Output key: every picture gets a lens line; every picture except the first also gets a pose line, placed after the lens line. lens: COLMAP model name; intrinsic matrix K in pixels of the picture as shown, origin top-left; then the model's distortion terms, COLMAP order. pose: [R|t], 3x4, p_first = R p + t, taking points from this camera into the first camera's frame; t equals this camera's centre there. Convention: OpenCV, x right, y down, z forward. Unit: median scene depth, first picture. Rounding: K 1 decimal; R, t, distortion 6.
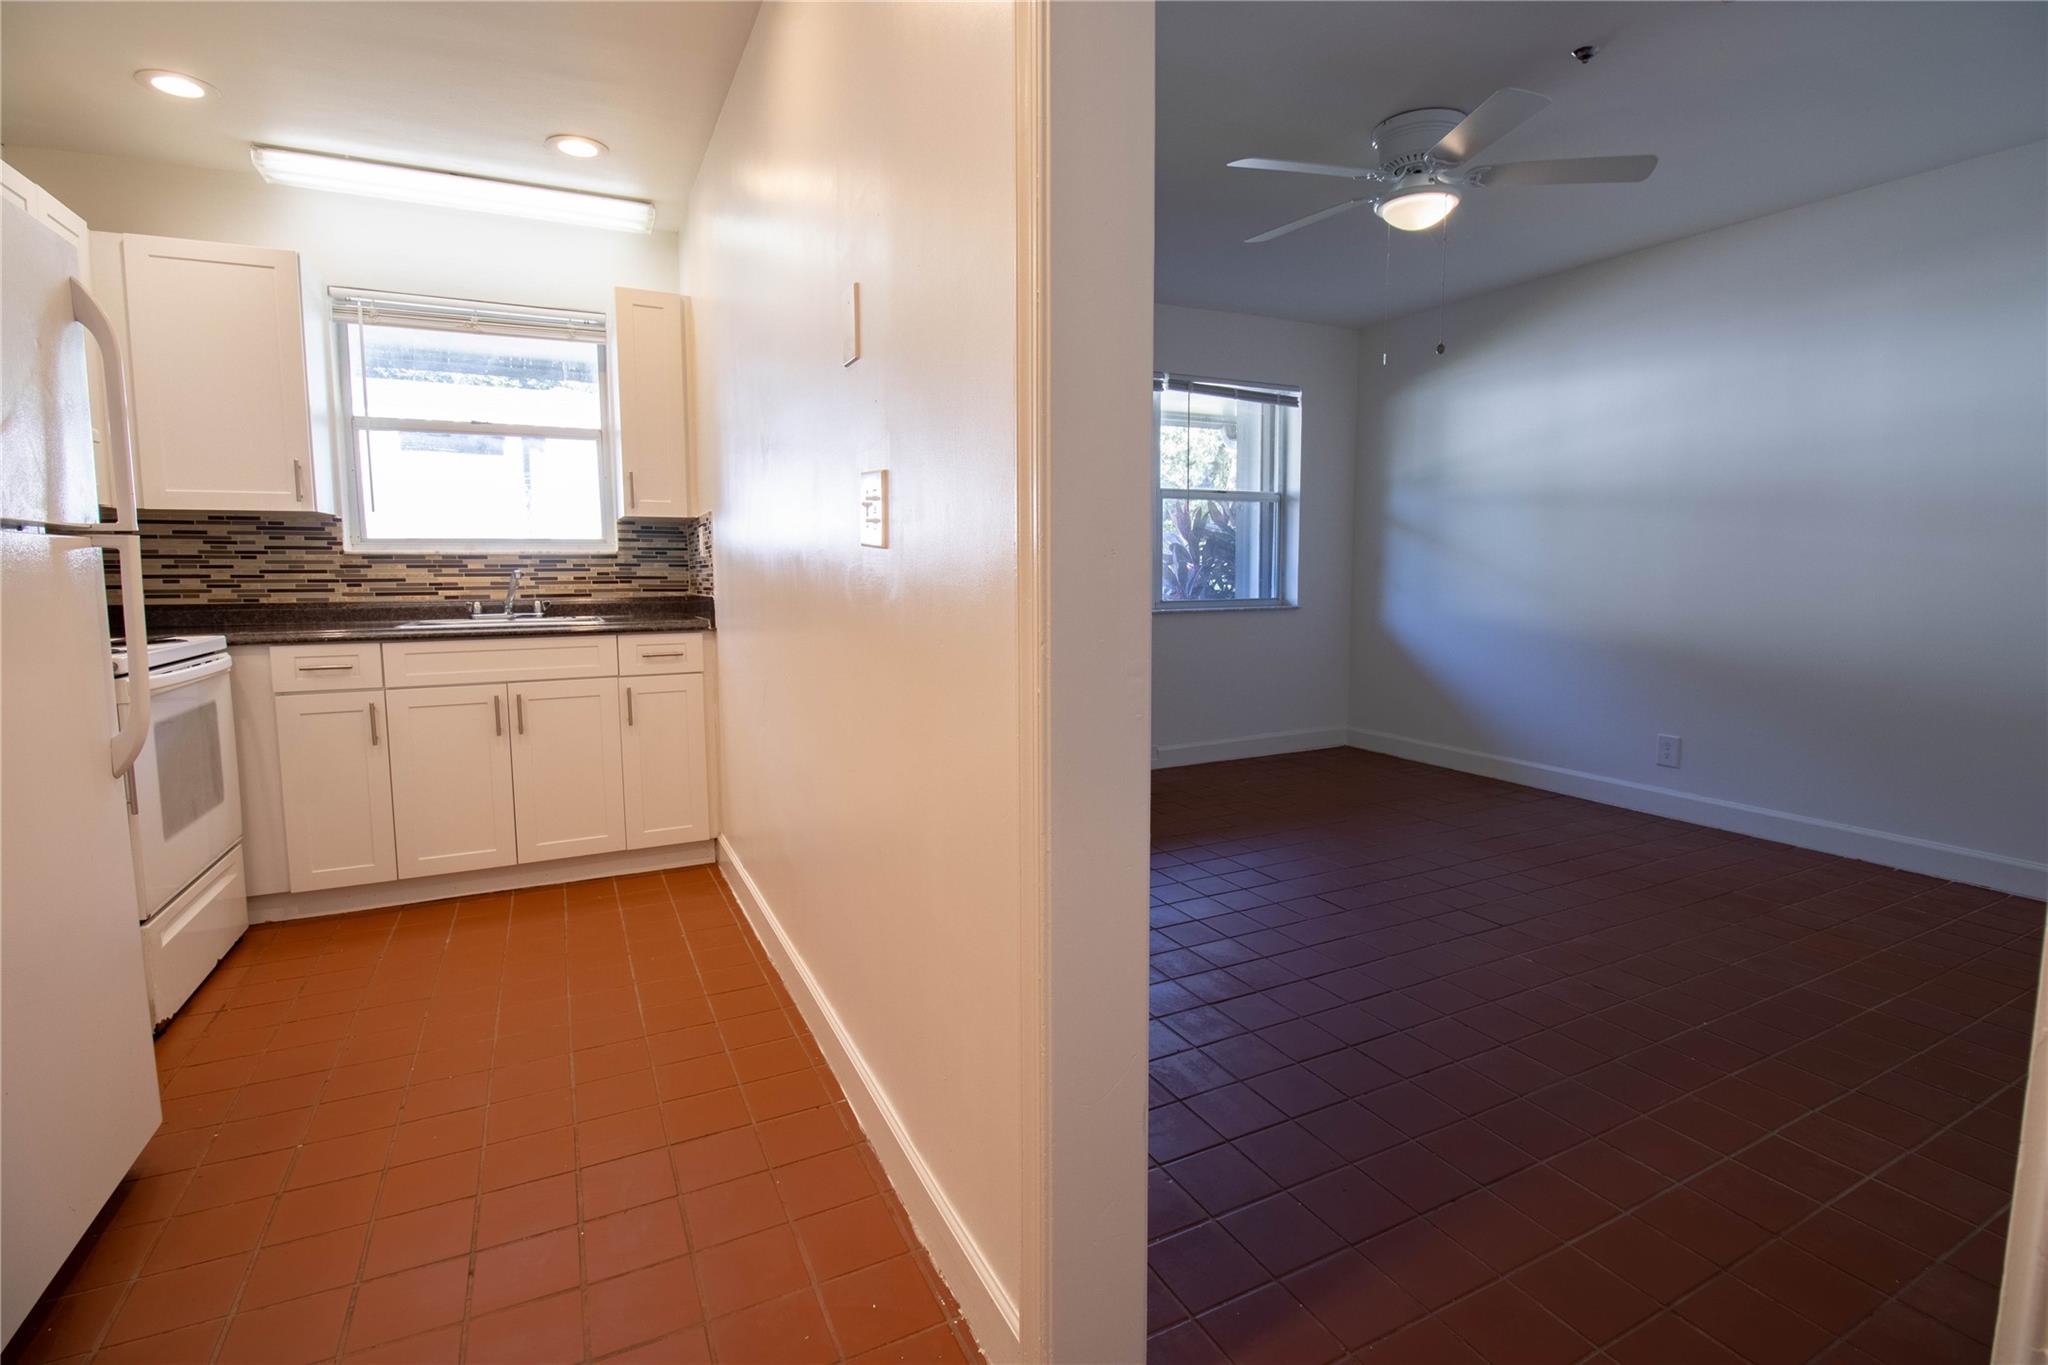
lens RADIAL K [[949.5, 0, 1045.8], [0, 949.5, 660.7], [0, 0, 1]] dist [-0.001230, -0.013032]
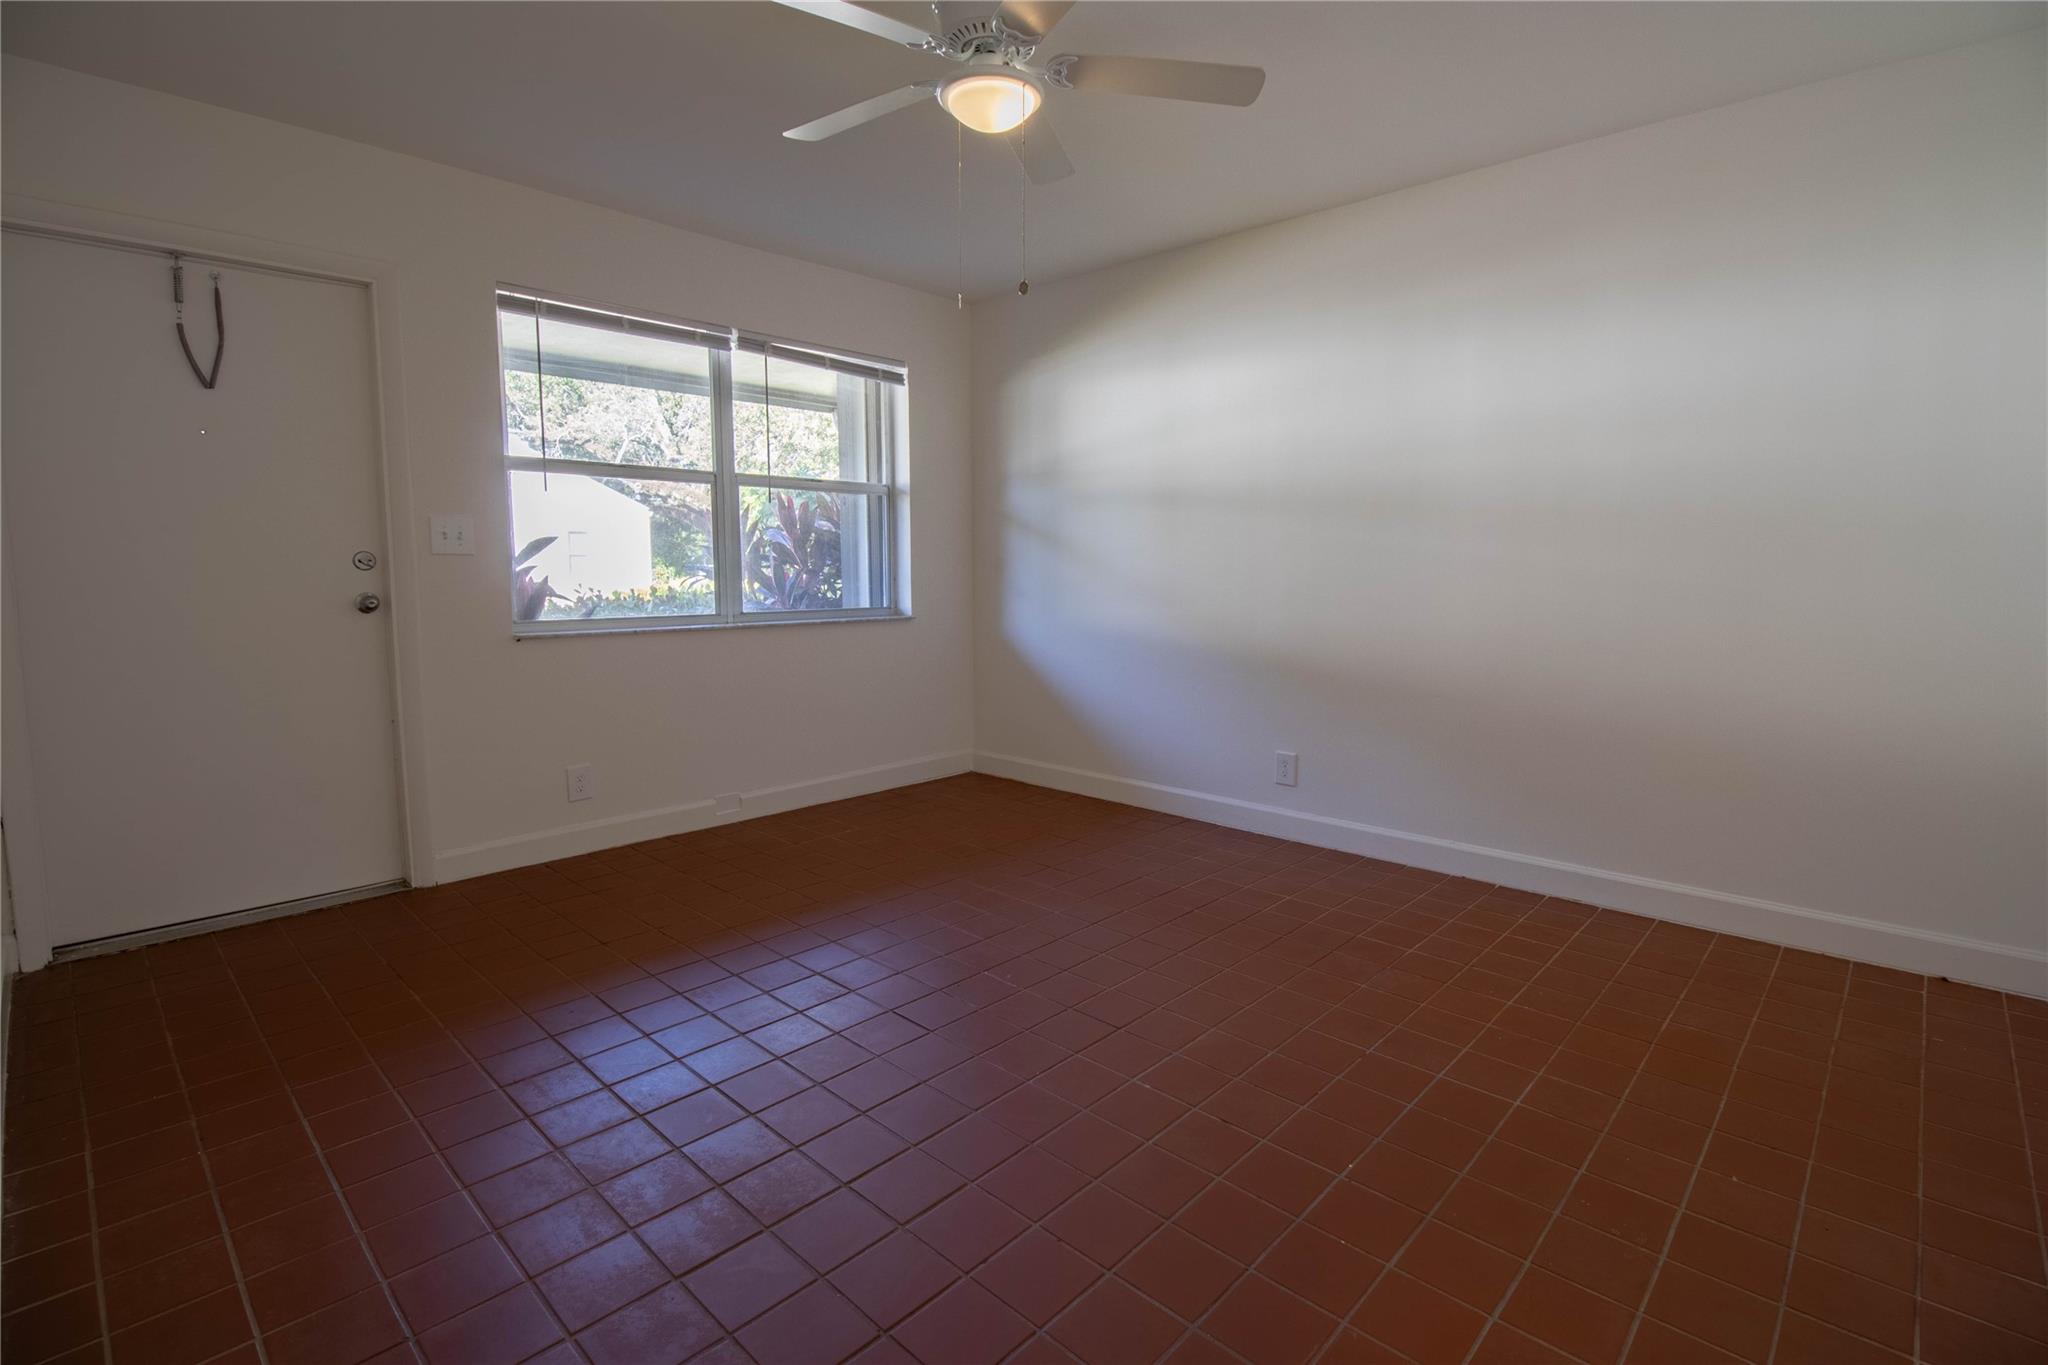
lens RADIAL K [[949.5, 0, 1069.7], [0, 949.5, 664.9], [0, 0, 1]] dist [-0.001230, -0.013032]
pose [[0.932001, -0.029736, 0.361233, 0.092564], [0.029426, 0.999547, 0.006361, -0.015815], [-0.361258, 0.004701, 0.932454, 0.152996]]
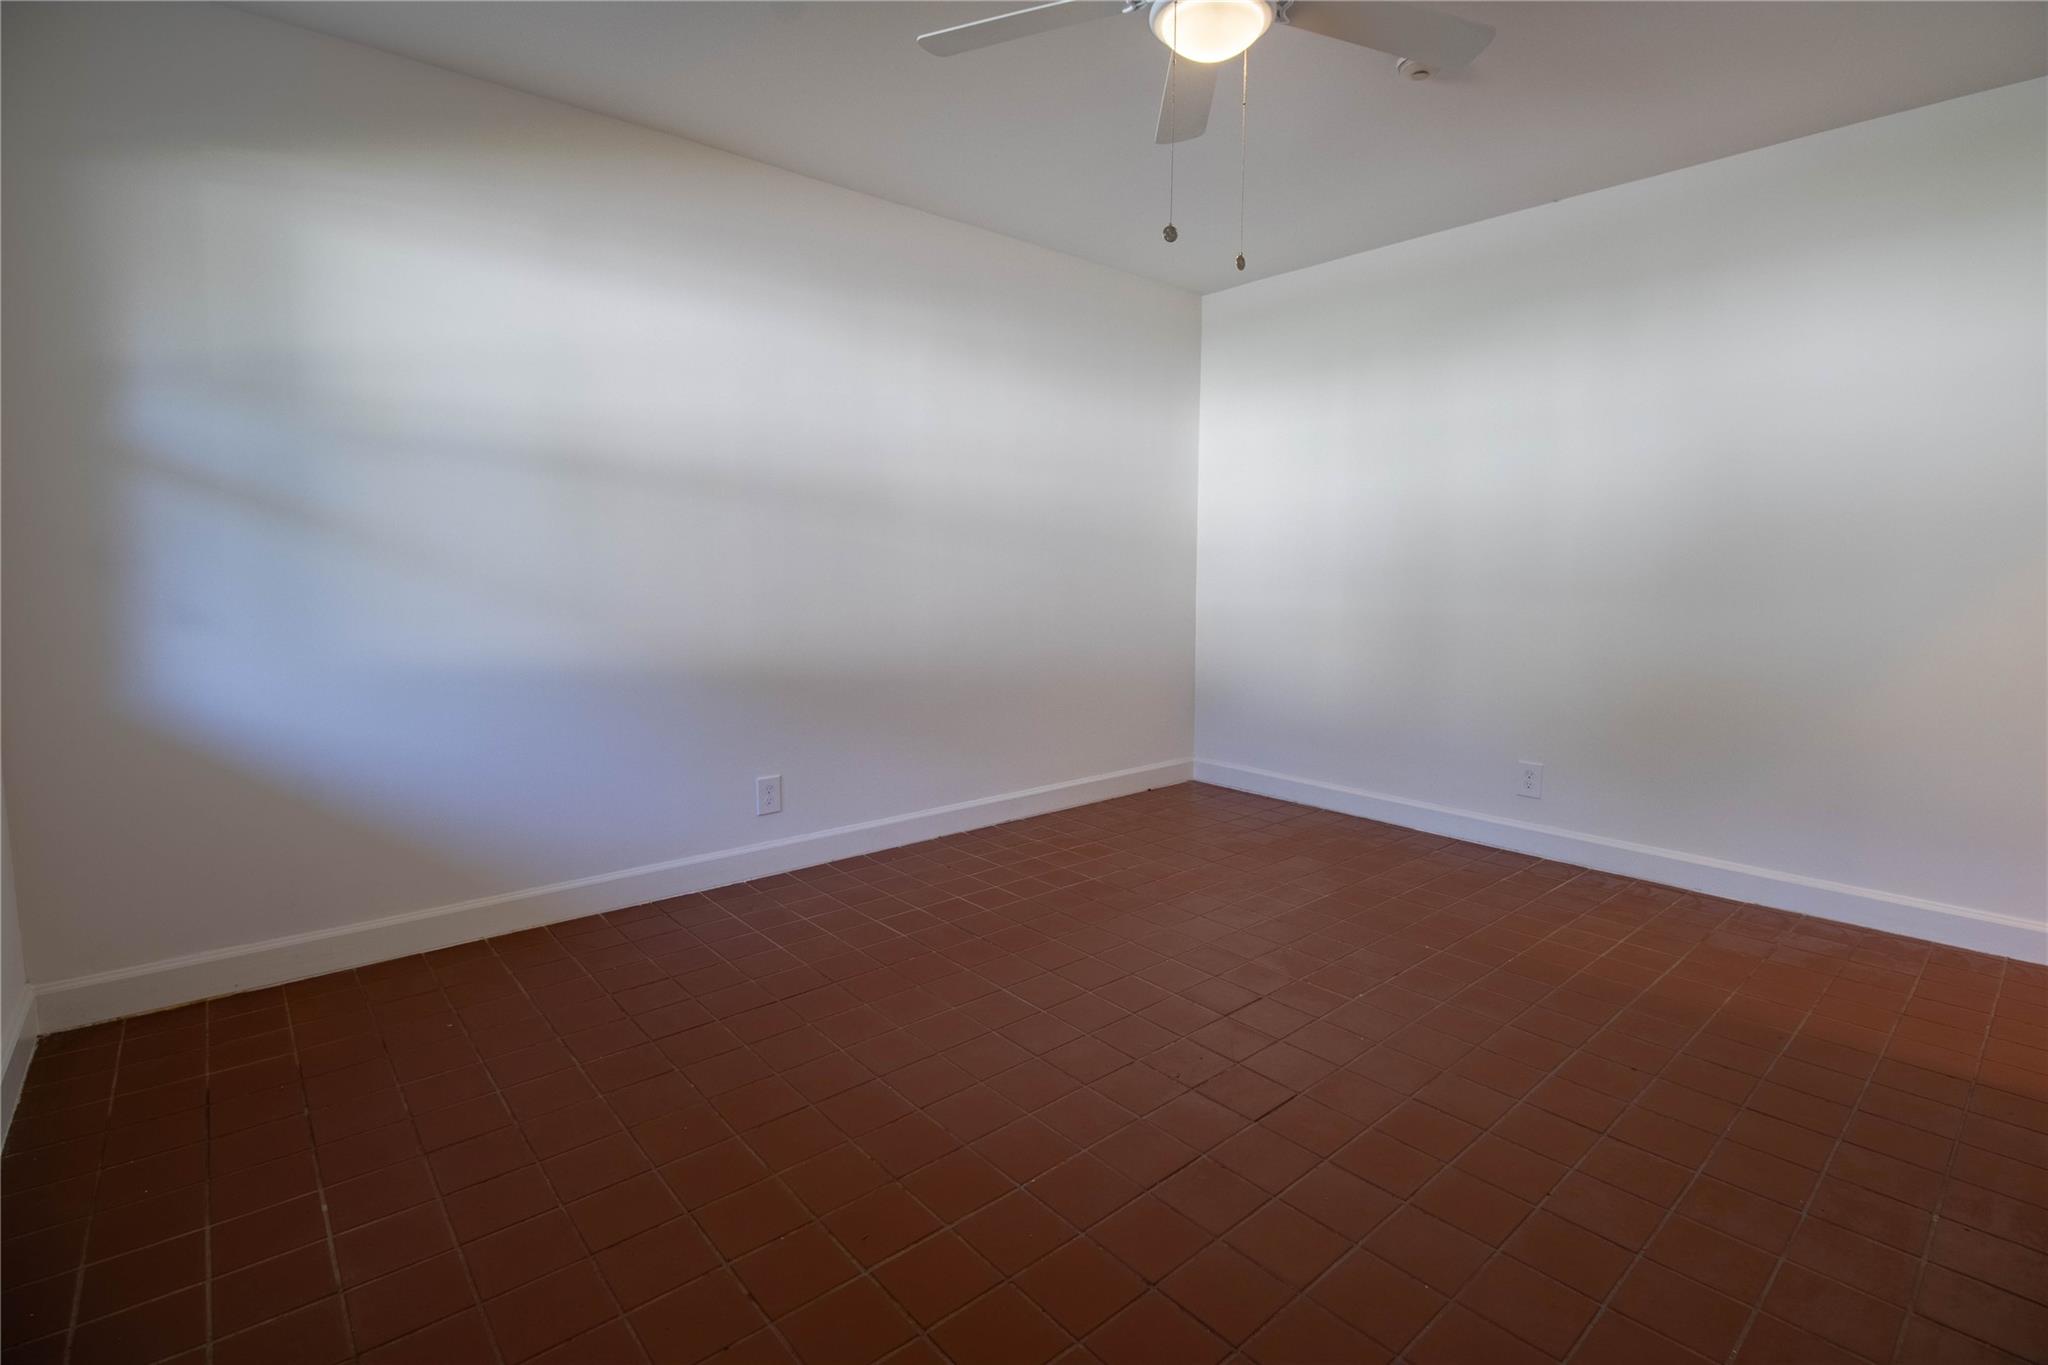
lens RADIAL K [[949.5, 0, 1021.9], [0, 949.5, 673.6], [0, 0, 1]] dist [-0.001230, -0.013032]
pose [[-0.240532, -0.107874, 0.964628, -0.140184], [0.092457, 0.986740, 0.133401, -0.077078], [-0.966228, 0.121274, -0.227369, 0.752722]]
